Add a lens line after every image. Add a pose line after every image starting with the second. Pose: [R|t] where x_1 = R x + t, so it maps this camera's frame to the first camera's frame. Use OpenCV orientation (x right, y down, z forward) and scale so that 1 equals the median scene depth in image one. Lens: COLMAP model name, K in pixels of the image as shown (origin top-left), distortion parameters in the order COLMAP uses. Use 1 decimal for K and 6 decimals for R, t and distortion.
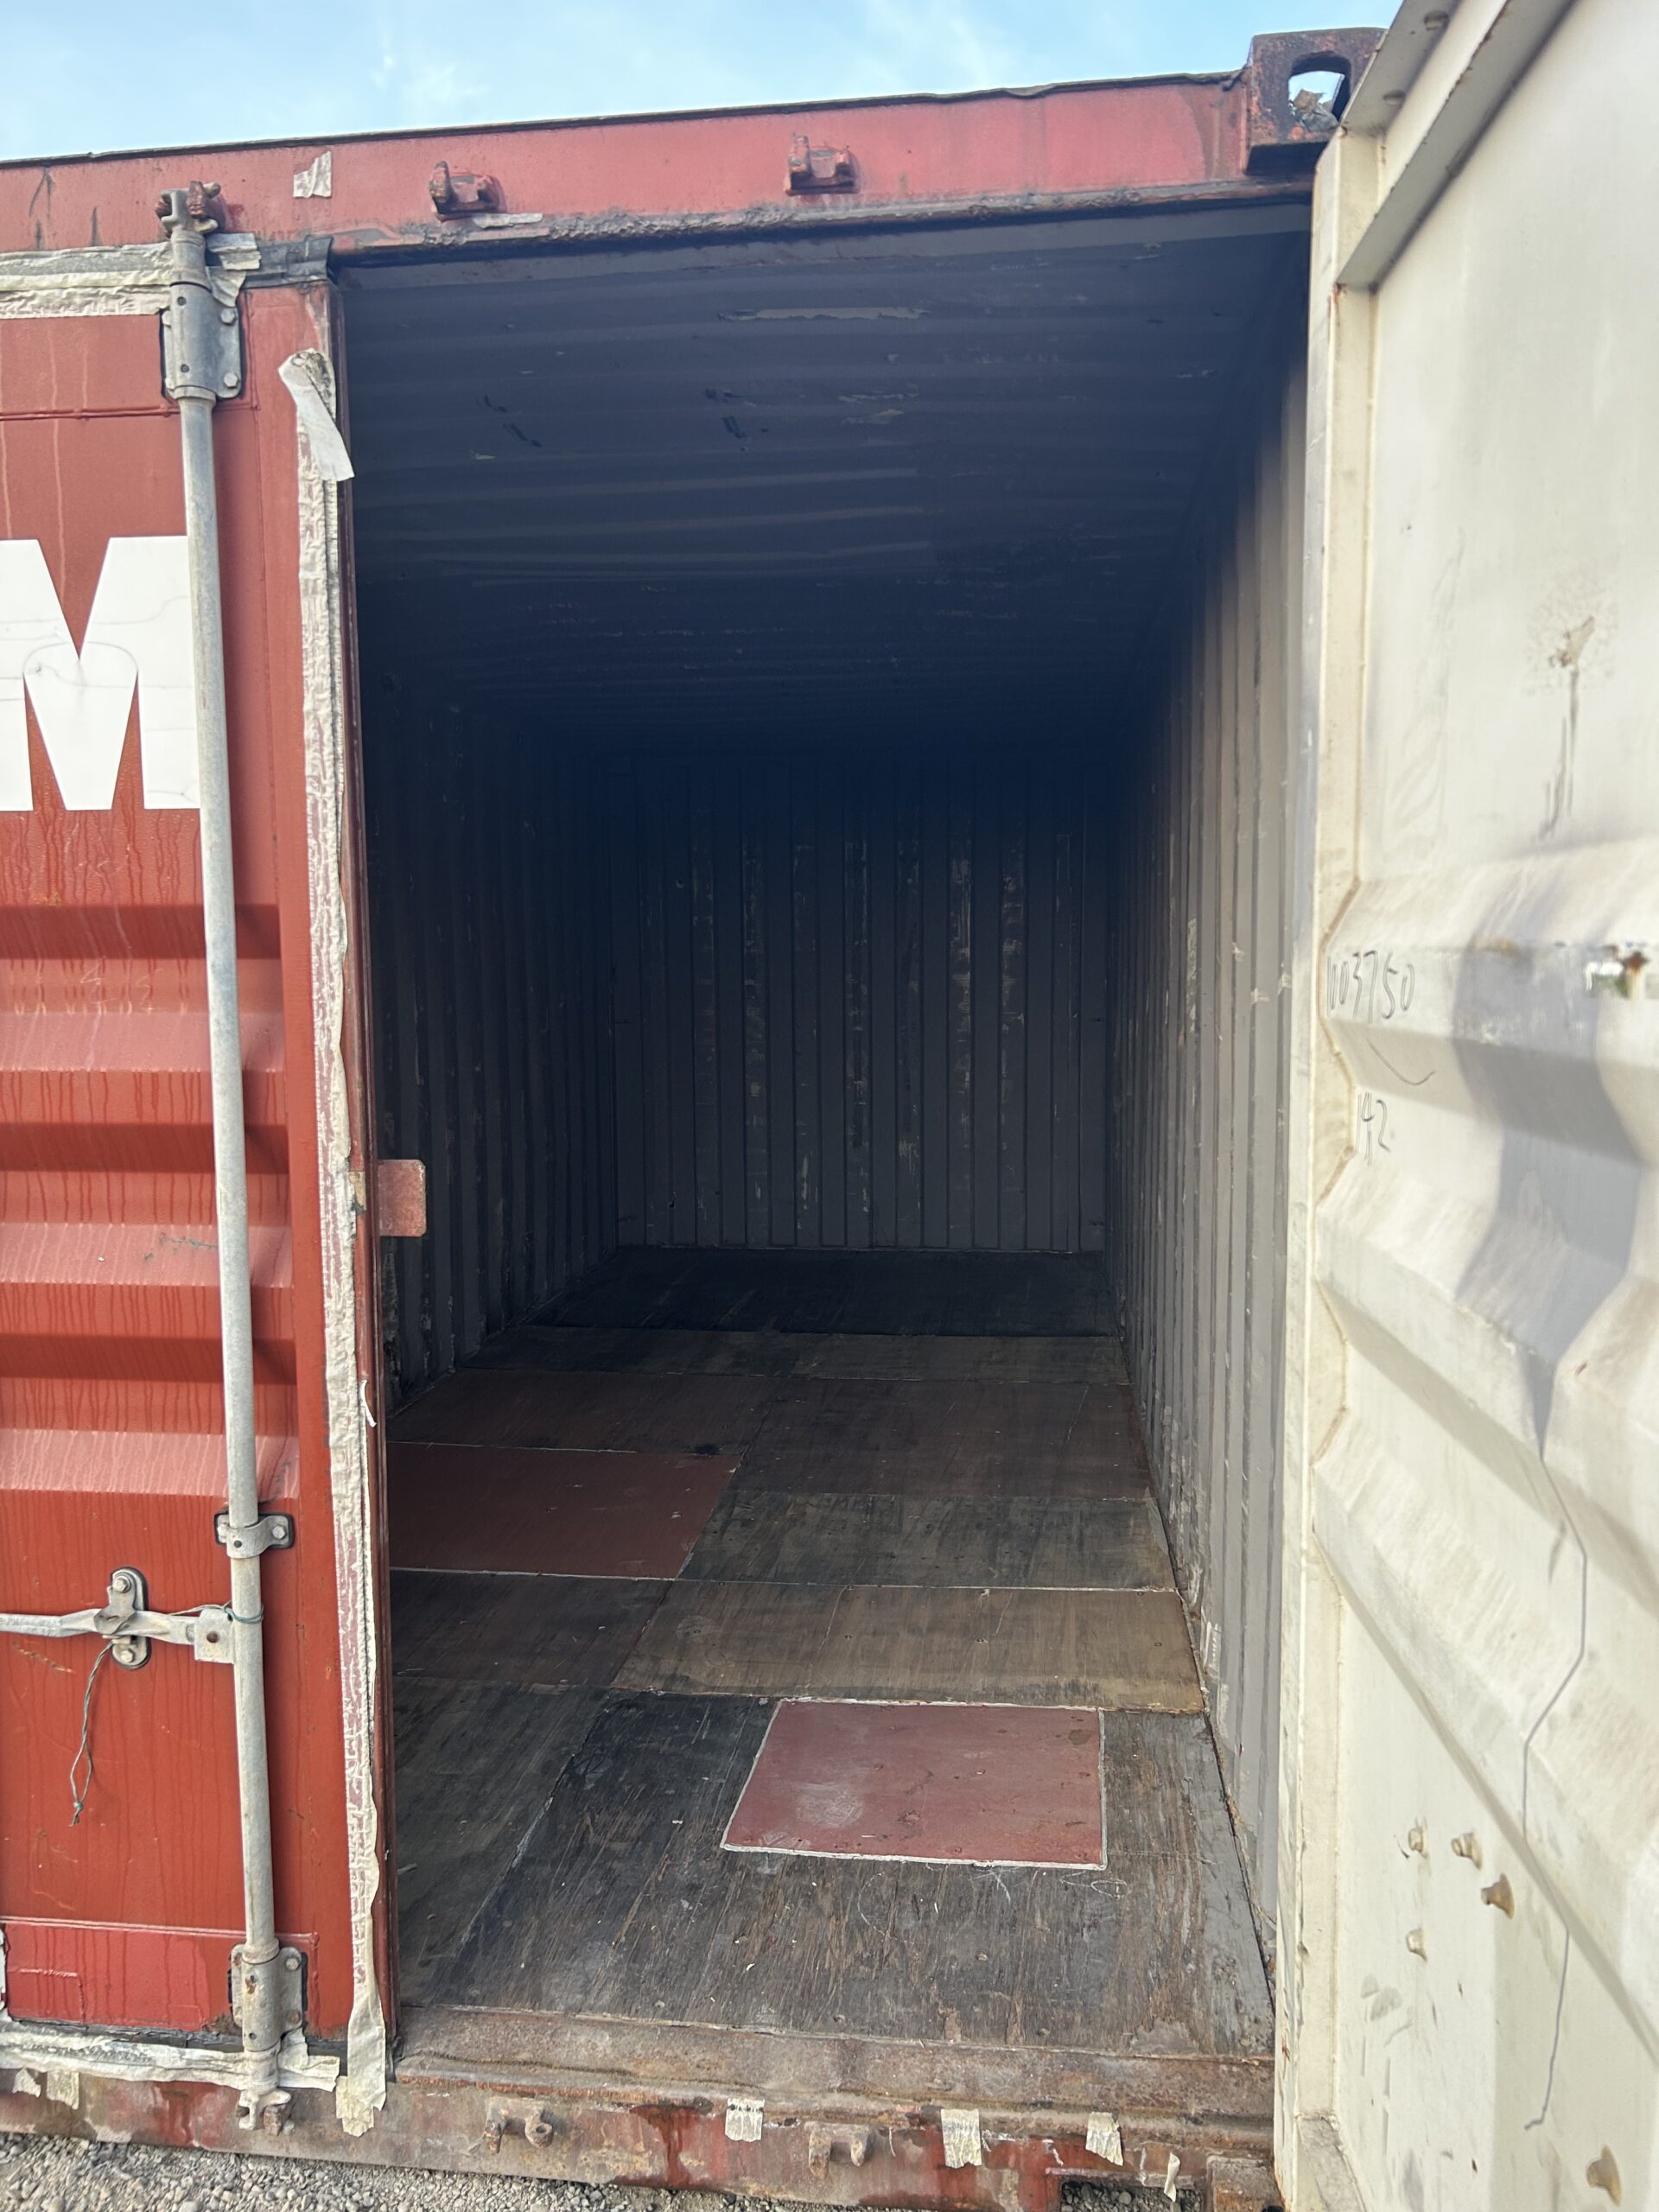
lens RADIAL K [[1668.5, 0, 829.5], [0, 1668.5, 1106.0], [0, 0, 1]] dist [-0.005417, -0.003168]
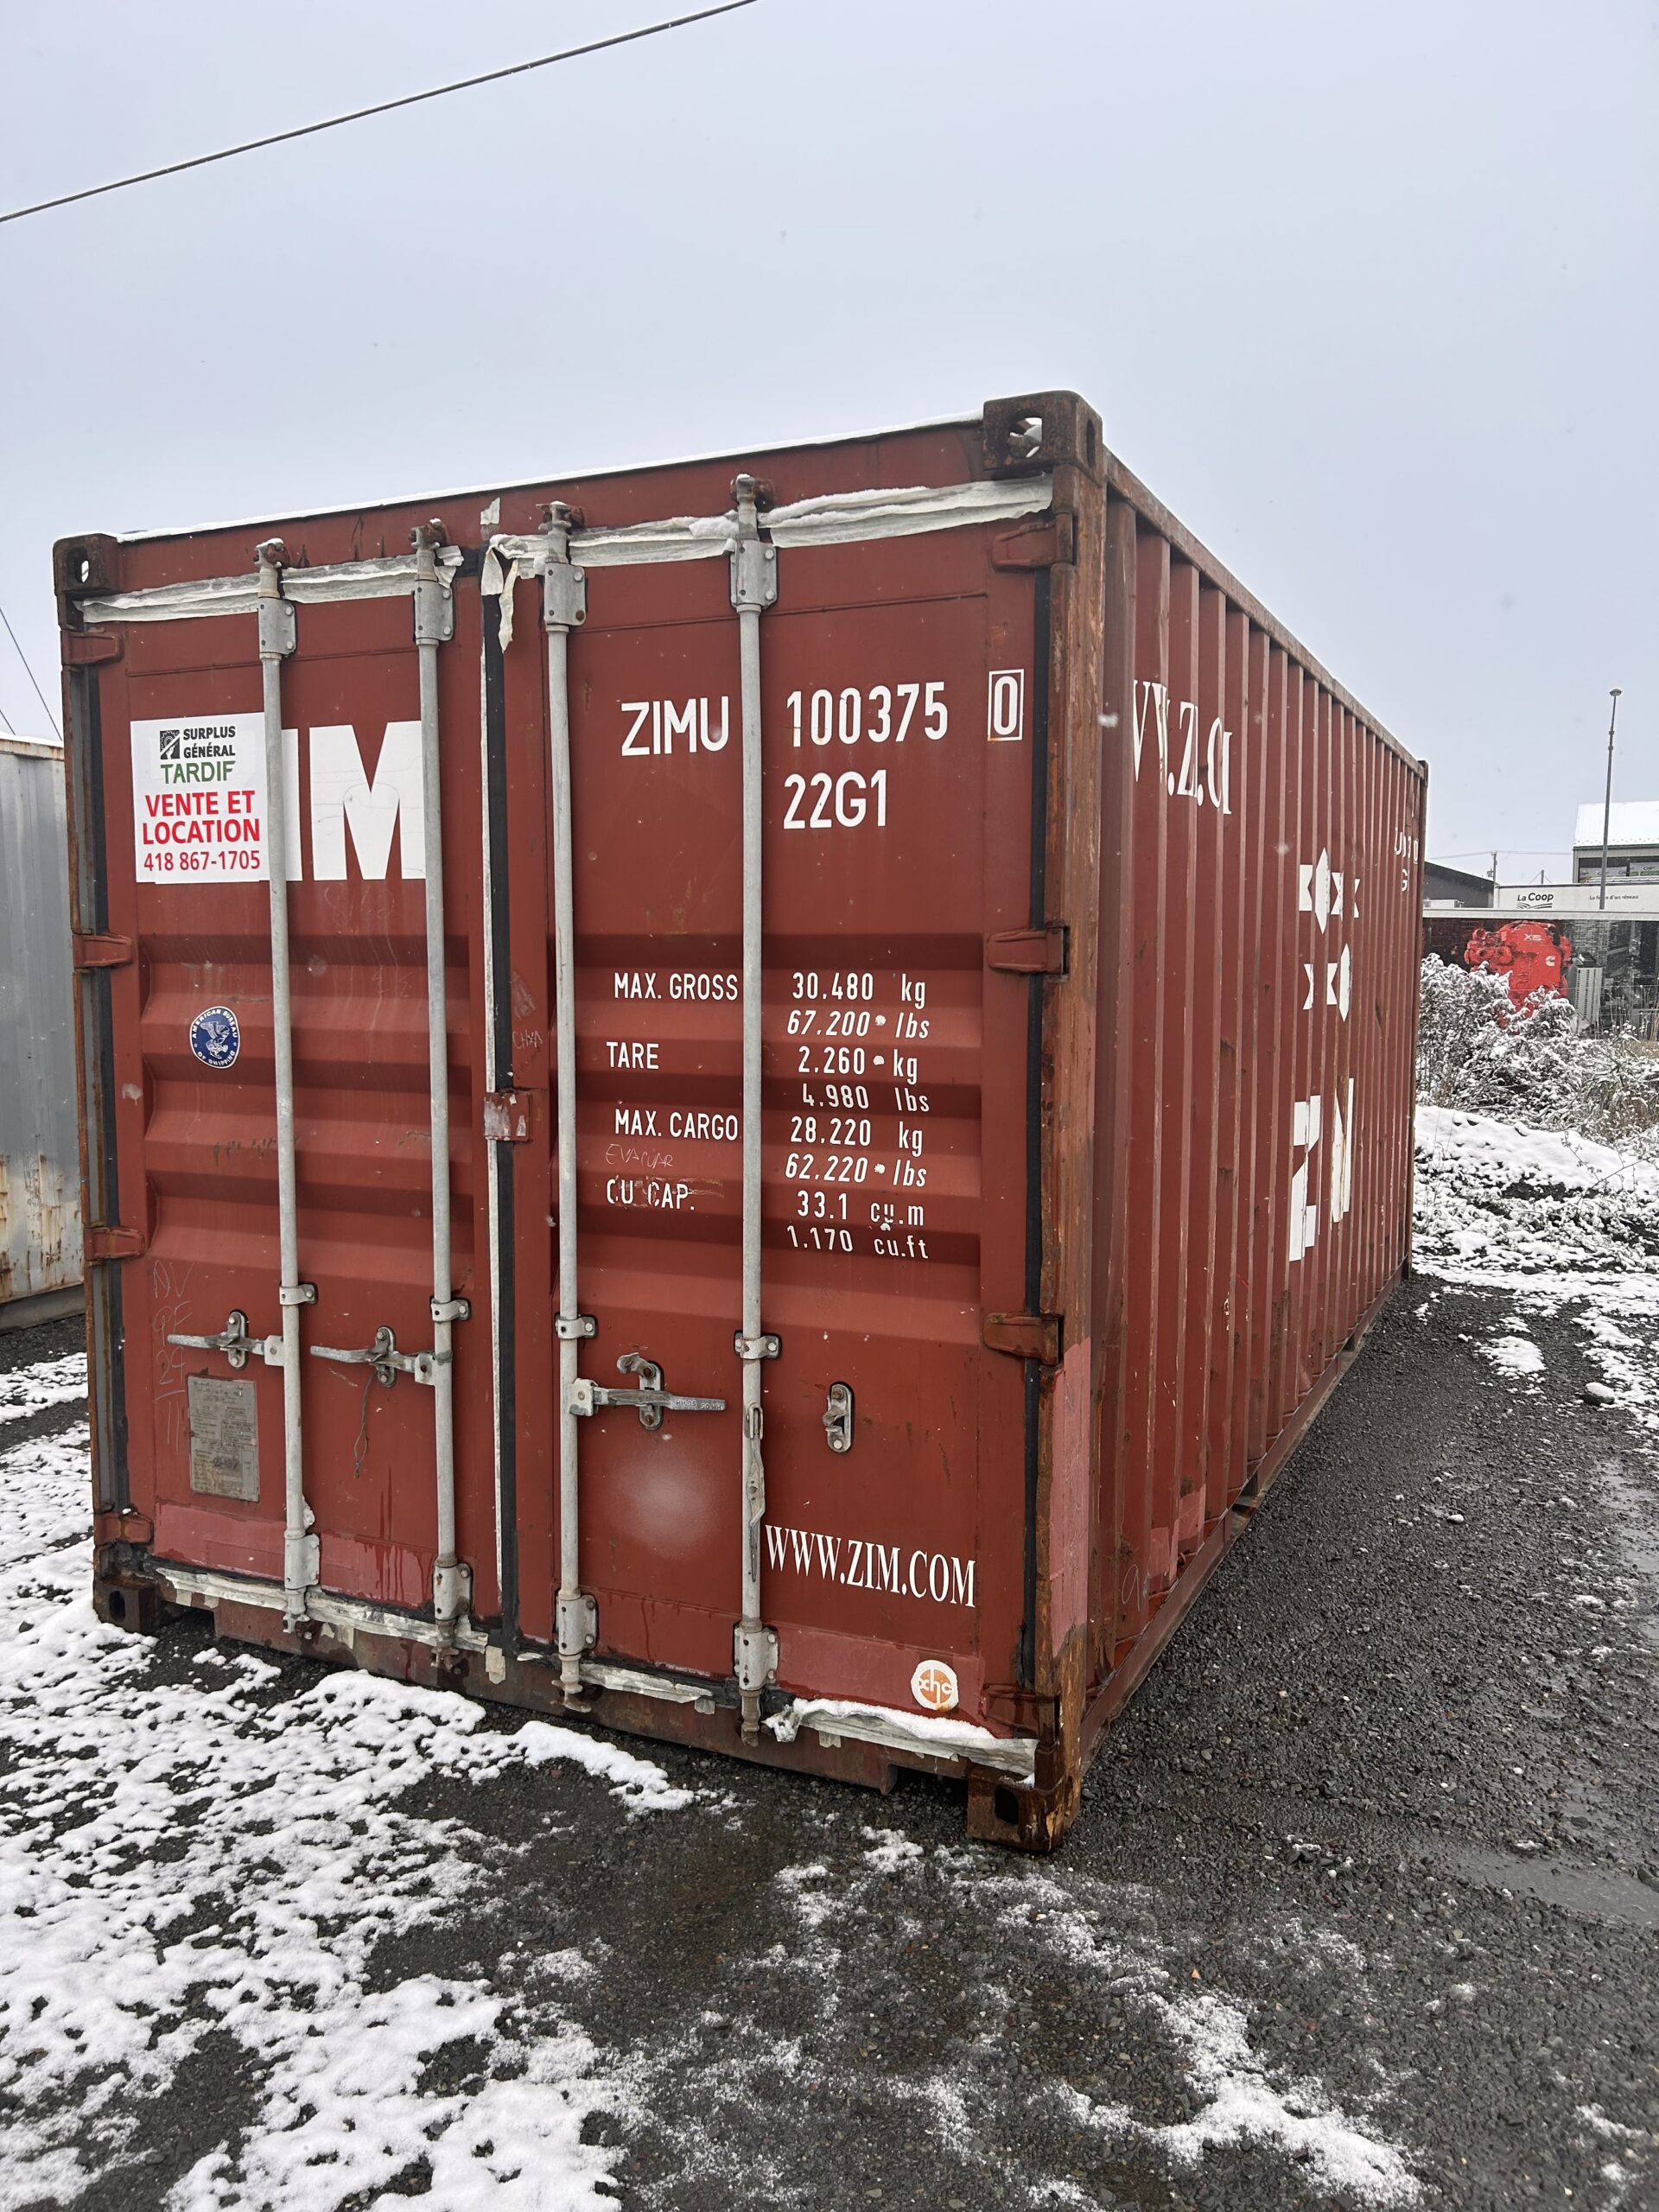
lens RADIAL K [[1668.5, 0, 829.5], [0, 1668.5, 1106.0], [0, 0, 1]] dist [-0.005417, -0.003168]
pose [[0.948563, 0.039779, -0.314079, 0.552746], [-0.039397, 0.999195, 0.007567, 0.024018], [0.314127, 0.005196, 0.949367, -0.487247]]
